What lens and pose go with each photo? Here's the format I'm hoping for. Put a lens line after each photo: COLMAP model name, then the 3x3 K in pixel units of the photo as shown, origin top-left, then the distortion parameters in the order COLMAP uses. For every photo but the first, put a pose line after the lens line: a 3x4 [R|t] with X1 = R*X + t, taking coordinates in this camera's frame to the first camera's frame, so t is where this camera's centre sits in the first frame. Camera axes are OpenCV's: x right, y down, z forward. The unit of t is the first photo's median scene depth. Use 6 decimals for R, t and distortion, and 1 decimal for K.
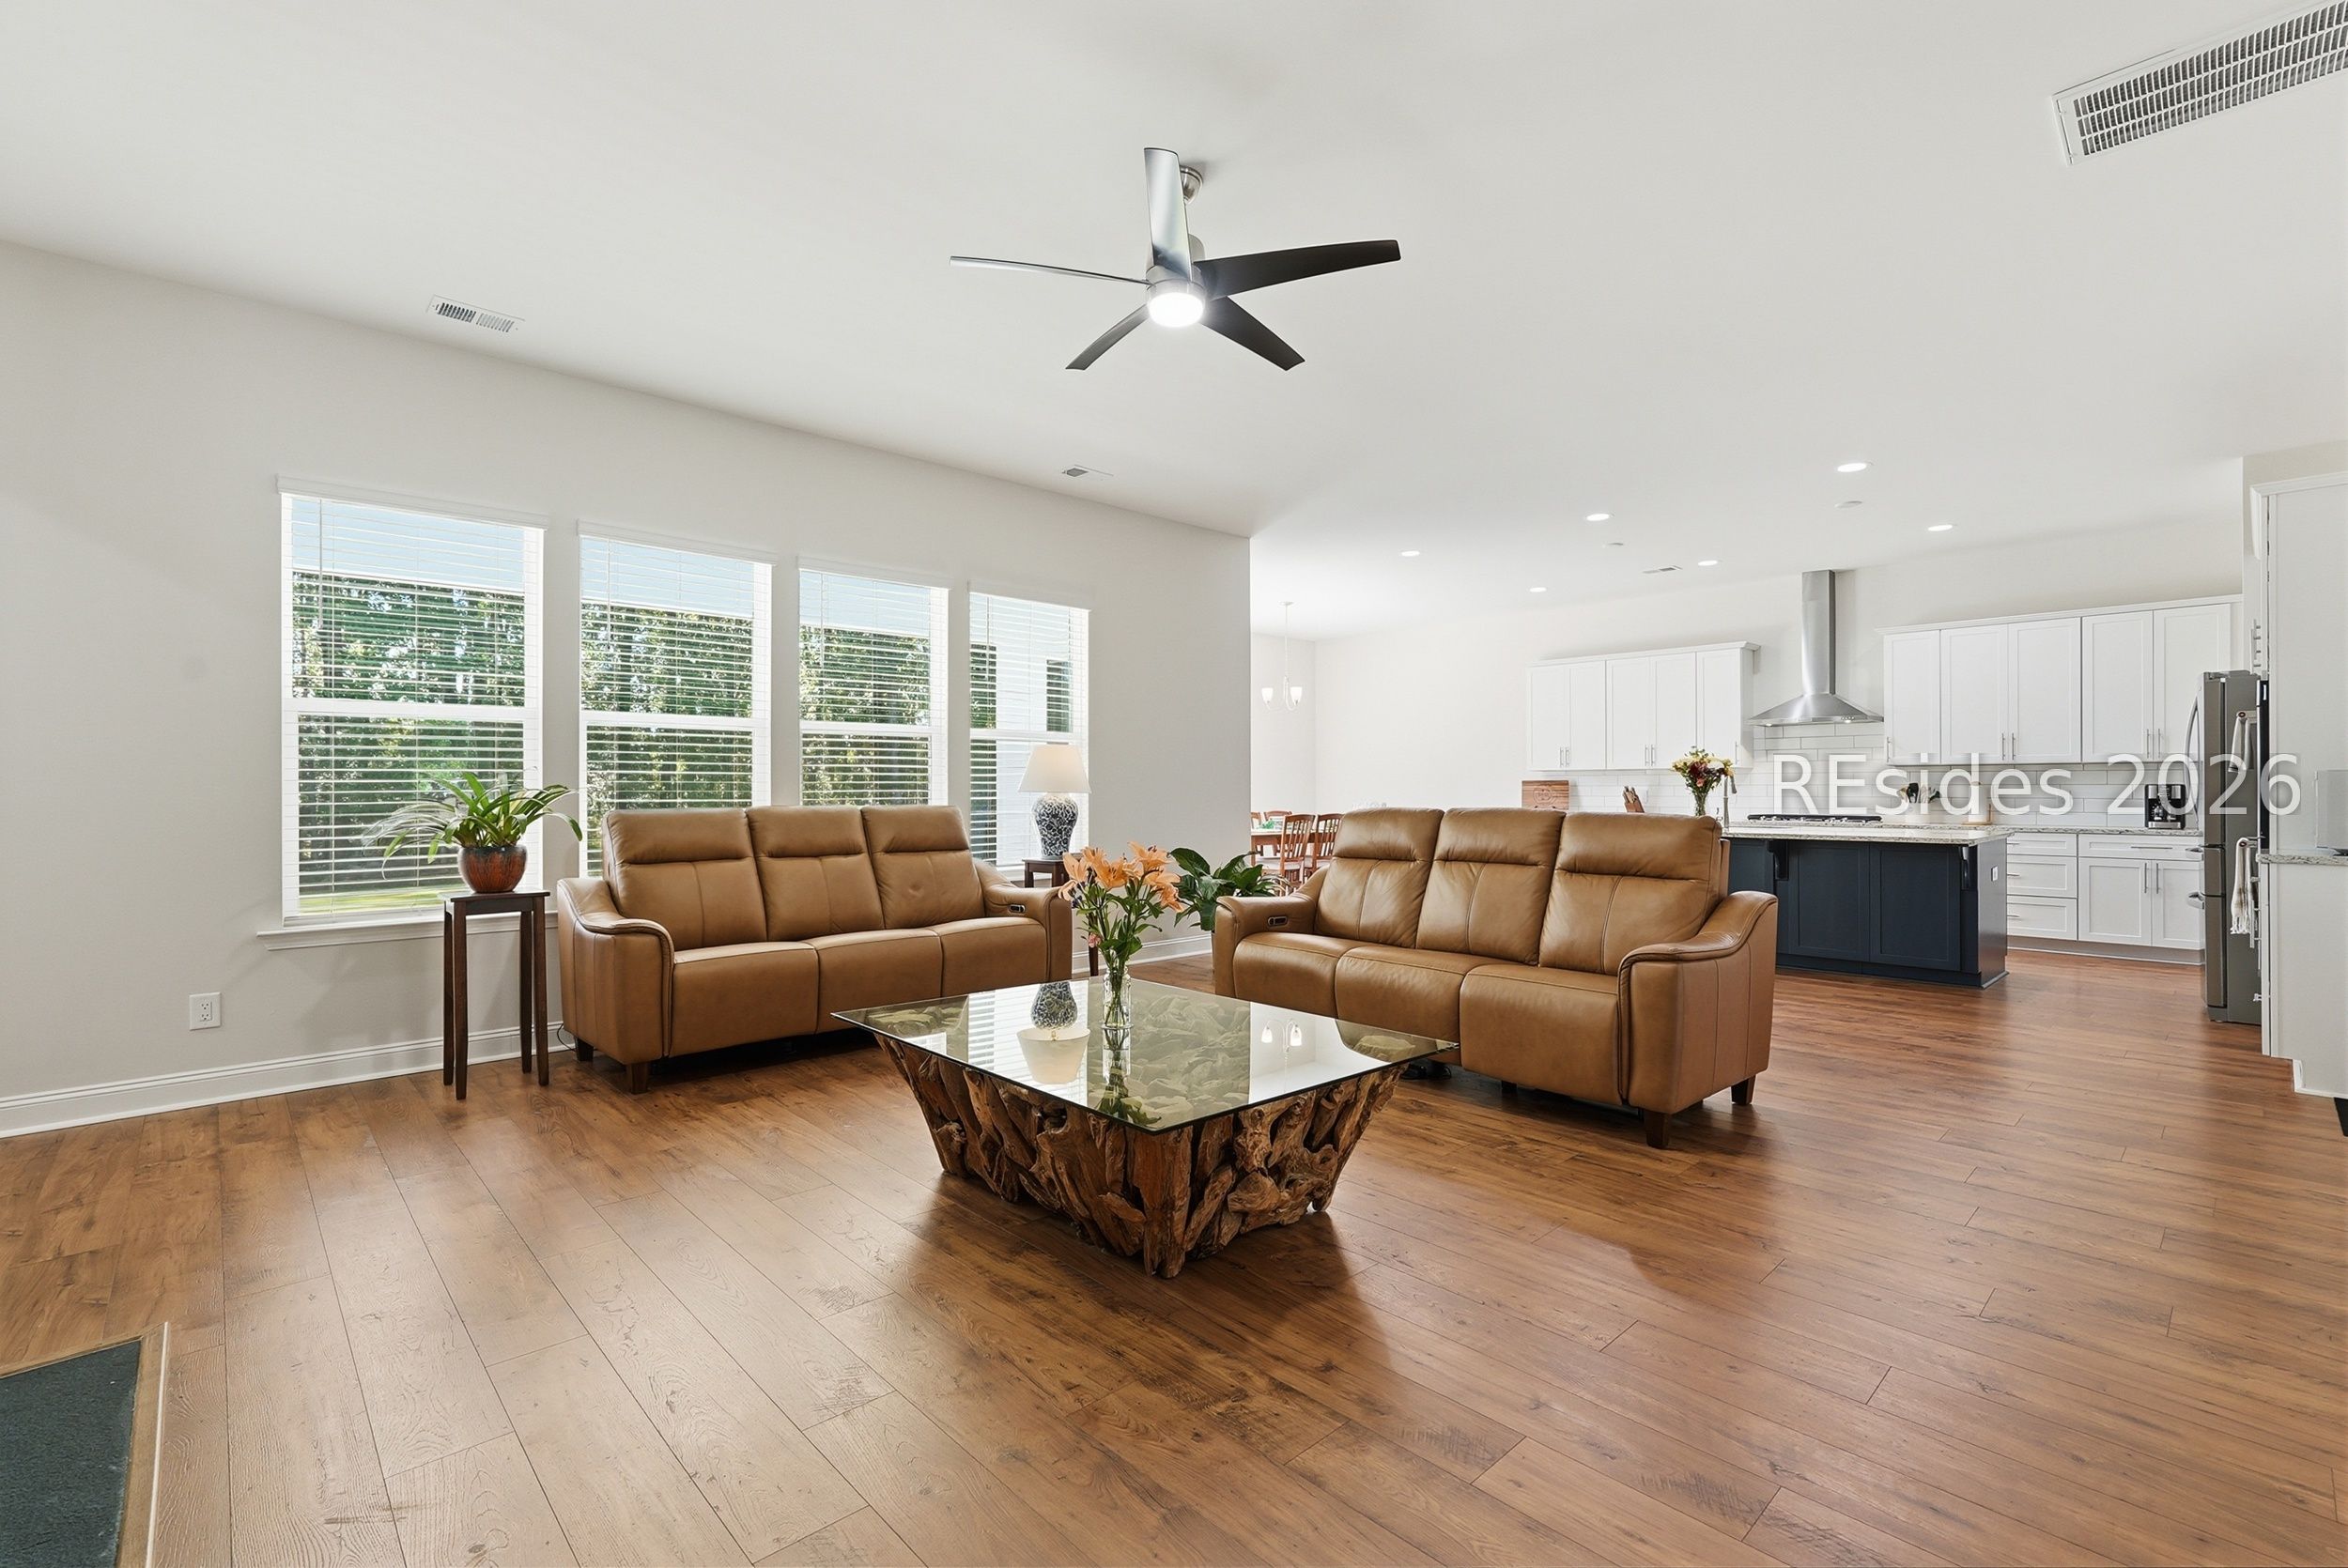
lens RADIAL K [[1096.3, 0, 1174.0], [0, 1096.3, 784.0], [0, 0, 1]] dist [0.000682, -0.000185]
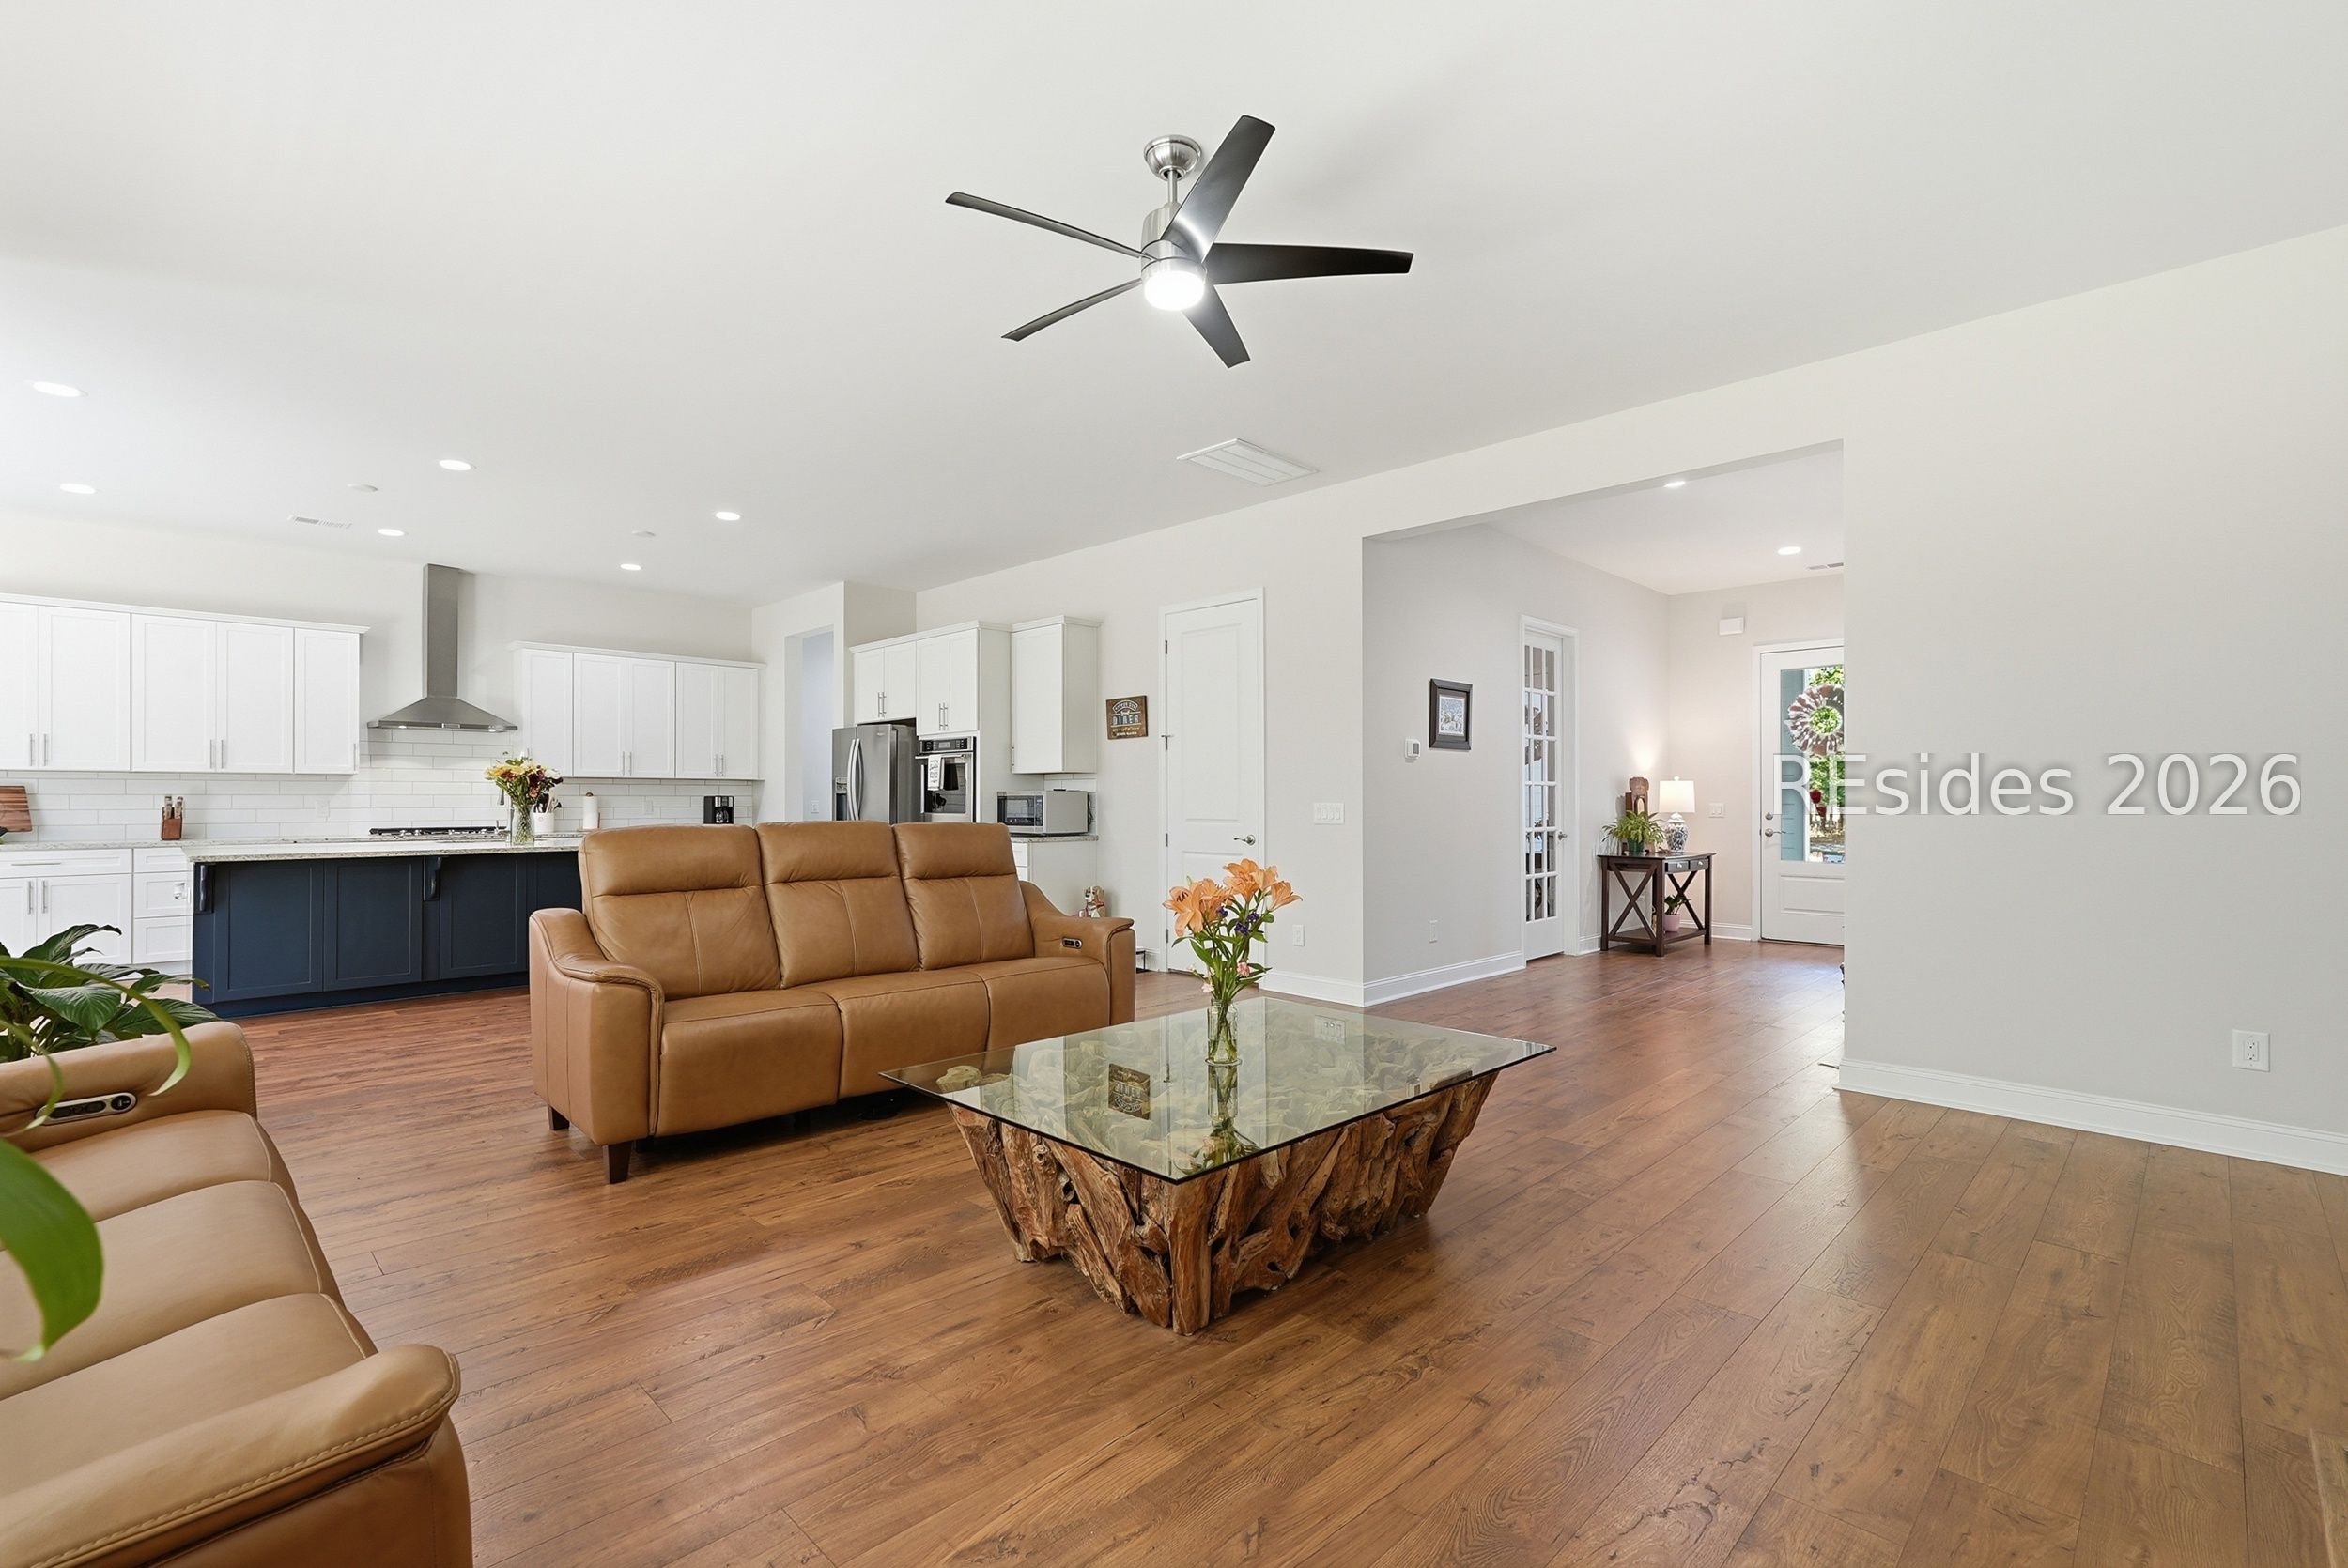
lens RADIAL K [[1096.3, 0, 1174.0], [0, 1096.3, 784.0], [0, 0, 1]] dist [0.000682, -0.000185]
pose [[-0.064463, 0.015220, 0.997804, -0.579704], [-0.005437, 0.999863, -0.015603, 0.004142], [-0.997905, -0.006431, -0.064371, 0.657967]]
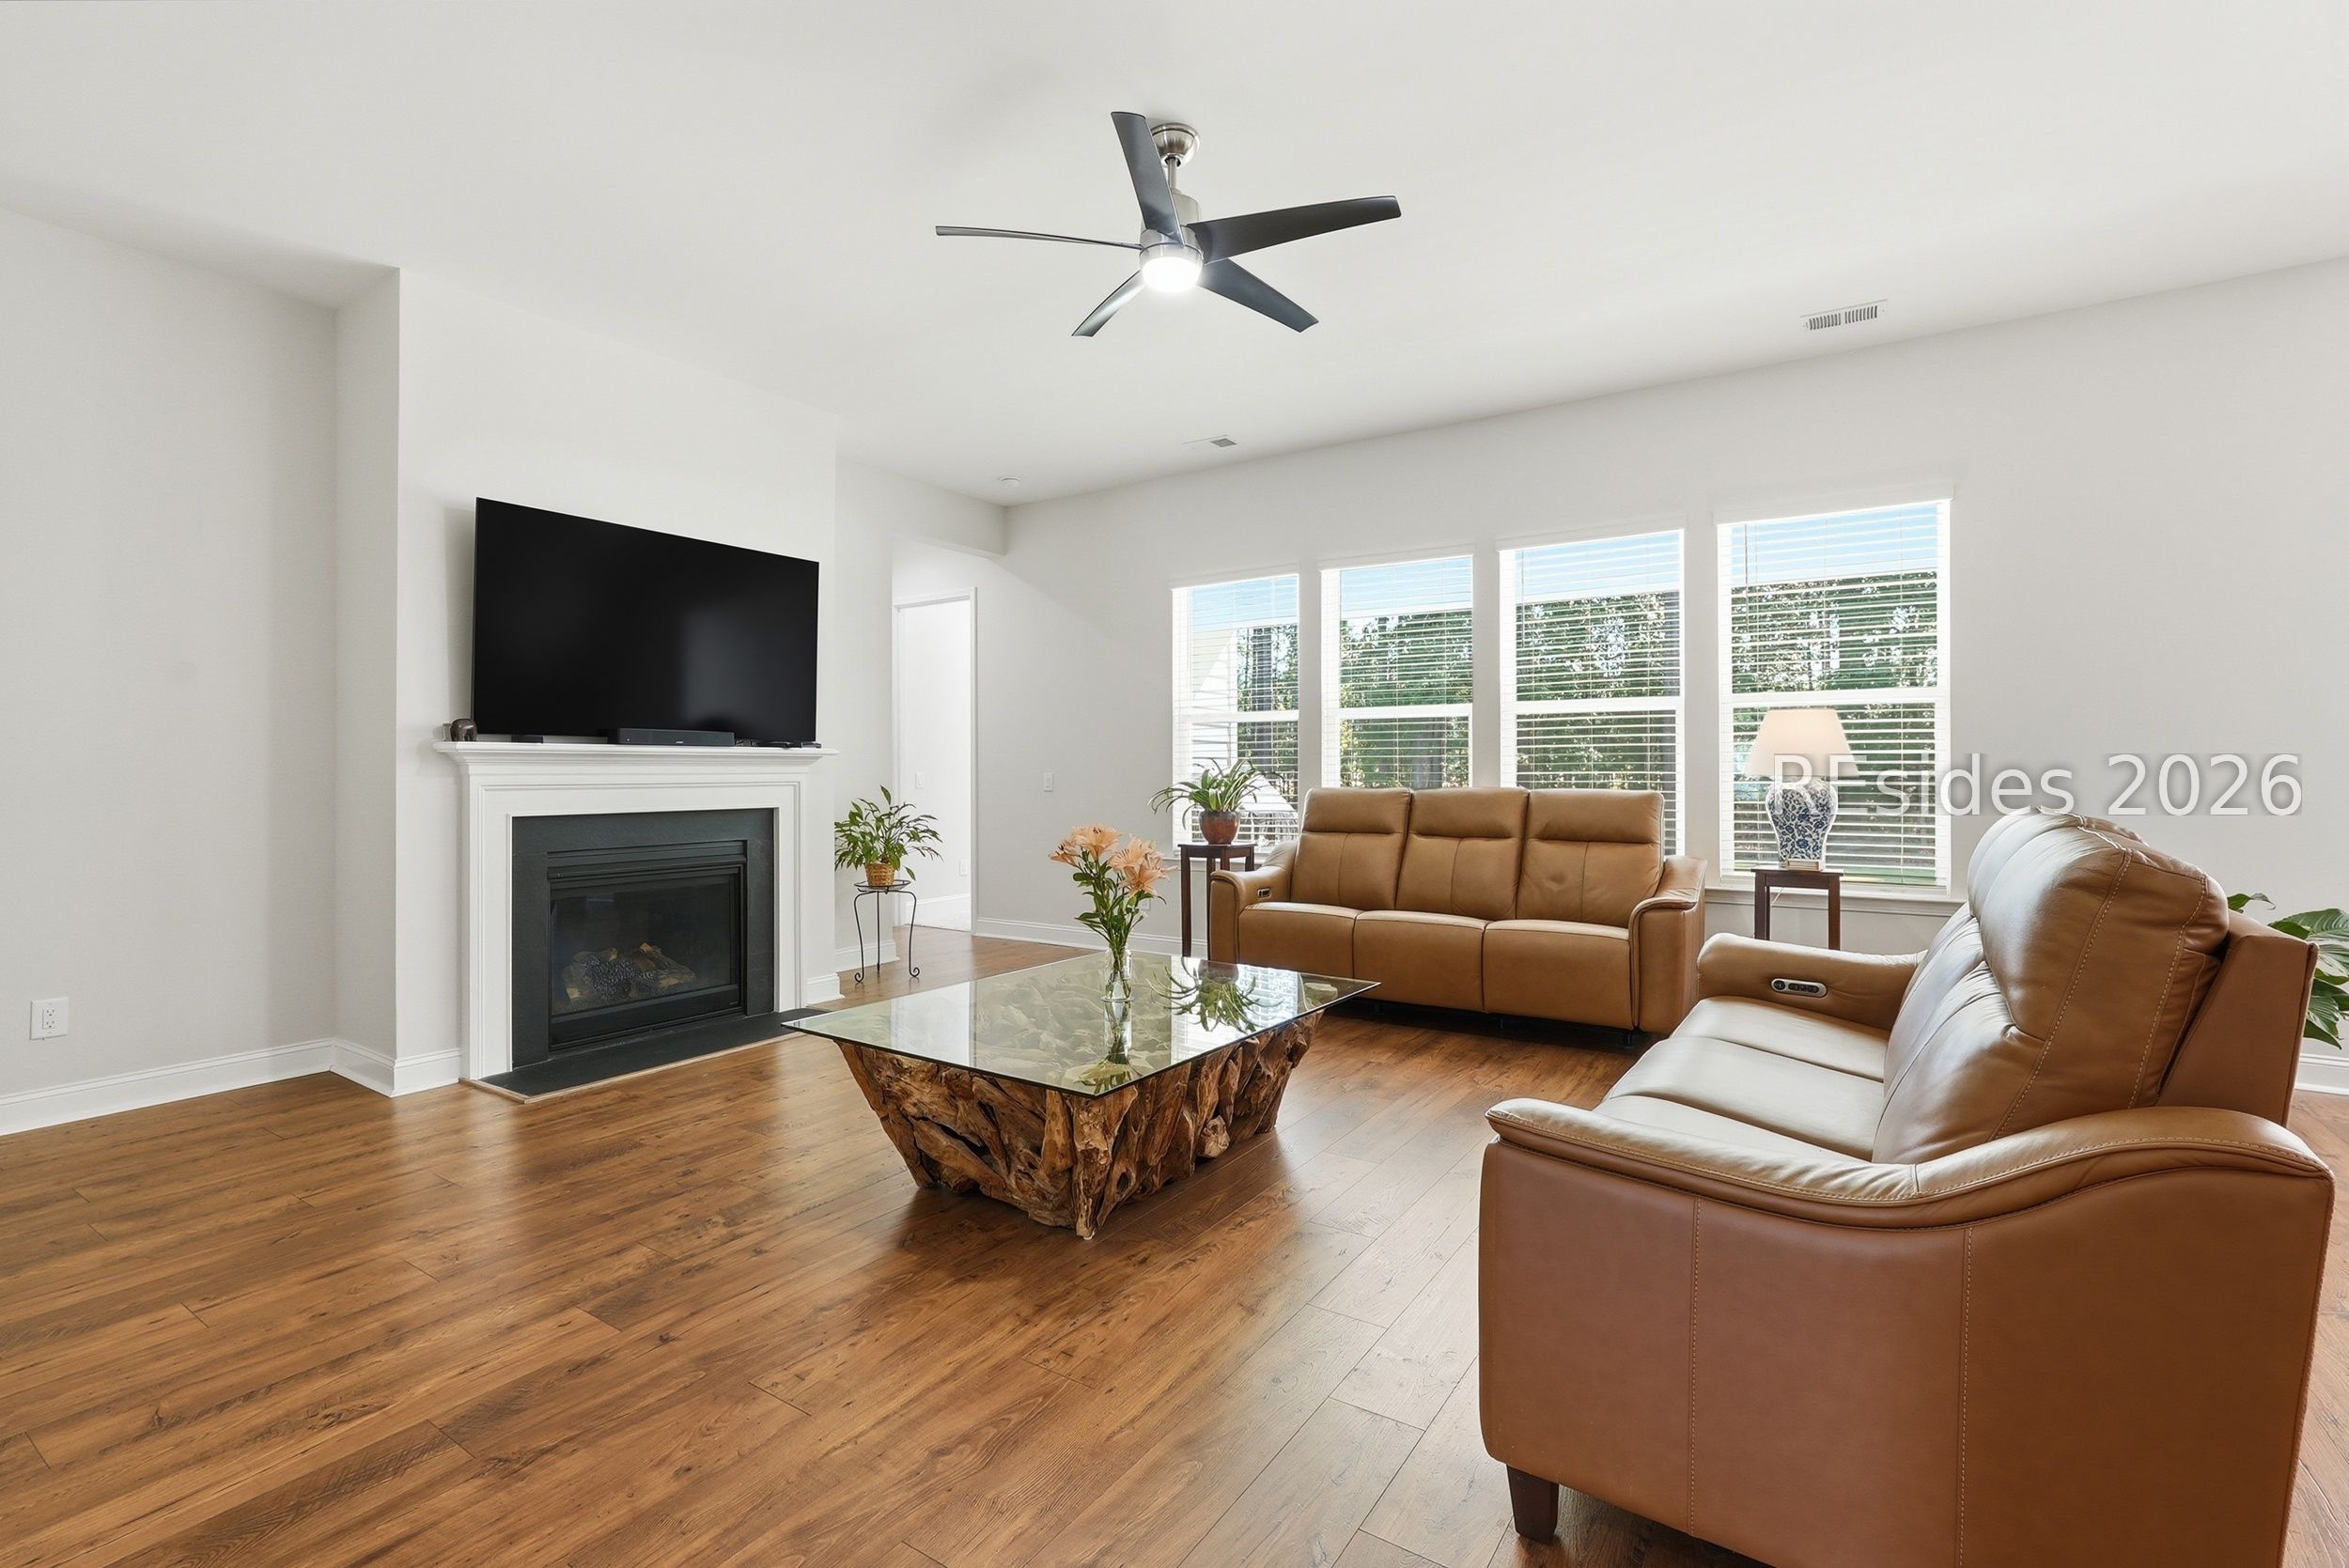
lens RADIAL K [[1035.3, 0, 1174.5], [0, 1035.3, 784.0], [0, 0, 1]] dist [-0.003306, -0.000373]
pose [[0.243024, 0.007618, -0.969990, 0.539073], [0.006520, 0.999934, 0.009487, 0.008471], [0.969998, -0.008630, 0.242958, 0.485173]]
